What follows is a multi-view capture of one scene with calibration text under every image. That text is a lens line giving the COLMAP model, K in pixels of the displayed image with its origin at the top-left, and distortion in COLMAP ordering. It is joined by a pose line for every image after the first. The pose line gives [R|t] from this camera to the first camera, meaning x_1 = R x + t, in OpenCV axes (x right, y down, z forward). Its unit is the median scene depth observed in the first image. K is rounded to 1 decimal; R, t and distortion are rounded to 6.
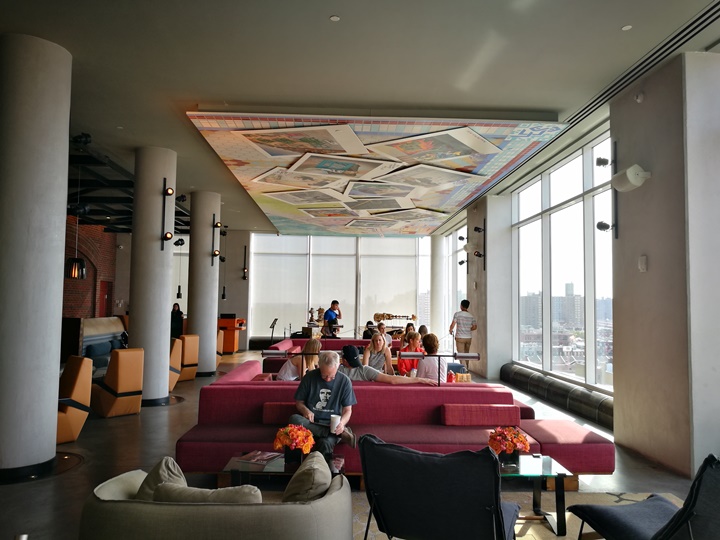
lens RADIAL K [[564.5, 0, 360.0], [0, 564.5, 270.0], [0, 0, 1]] dist [-0.000528, -0.004025]
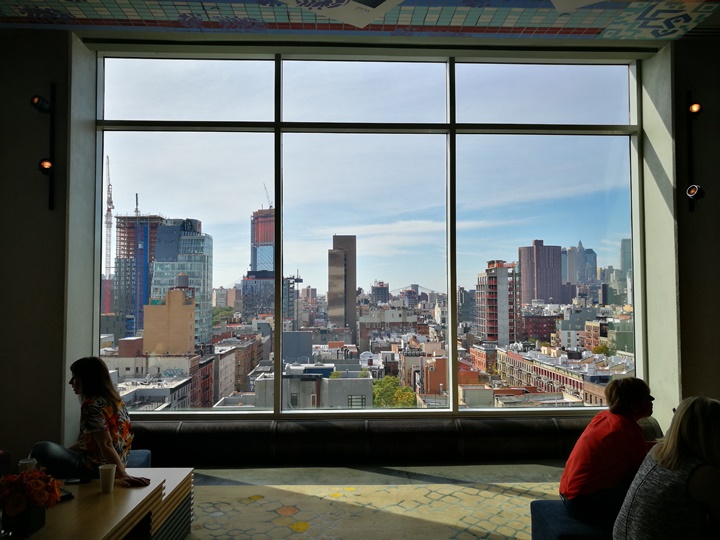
lens RADIAL K [[564.5, 0, 360.0], [0, 564.5, 270.0], [0, 0, 1]] dist [-0.000528, -0.004025]
pose [[0.003928, 0.033099, 0.999444, -0.278642], [-0.059632, 0.997681, -0.032806, 0.067343], [-0.998213, -0.059470, 0.005892, 1.151231]]
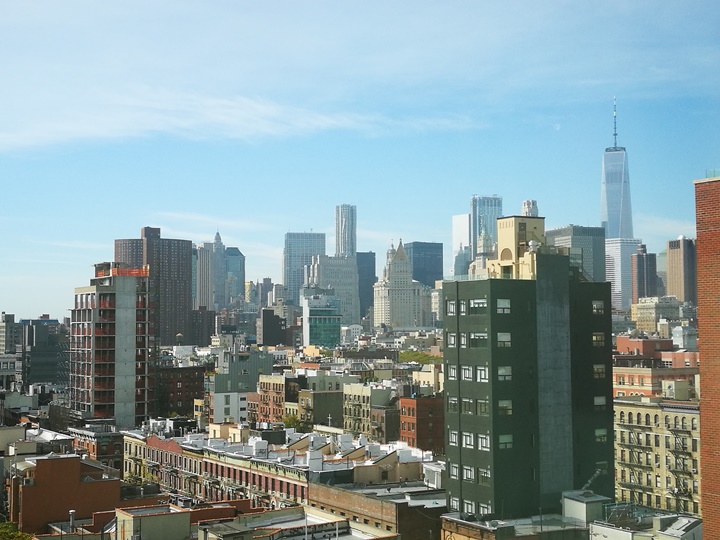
lens RADIAL K [[1064.7, 0, 360.0], [0, 1064.7, 270.0], [0, 0, 1]] dist [0.167152, -0.054676]
pose [[-0.477348, 0.037684, 0.877906, 0.369604], [-0.056165, 0.995729, -0.073280, 0.142548], [-0.876918, -0.084288, -0.473192, 2.225220]]
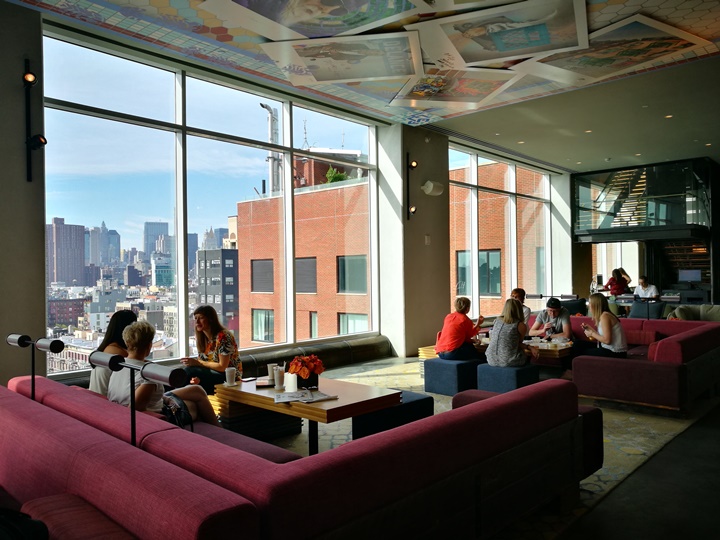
lens RADIAL K [[564.5, 0, 360.0], [0, 564.5, 270.0], [0, 0, 1]] dist [-0.000528, -0.004025]
pose [[-0.712850, 0.001352, 0.701315, -0.382457], [-0.039286, 0.998351, -0.041858, 0.112874], [-0.700216, -0.057391, -0.711621, 1.672381]]
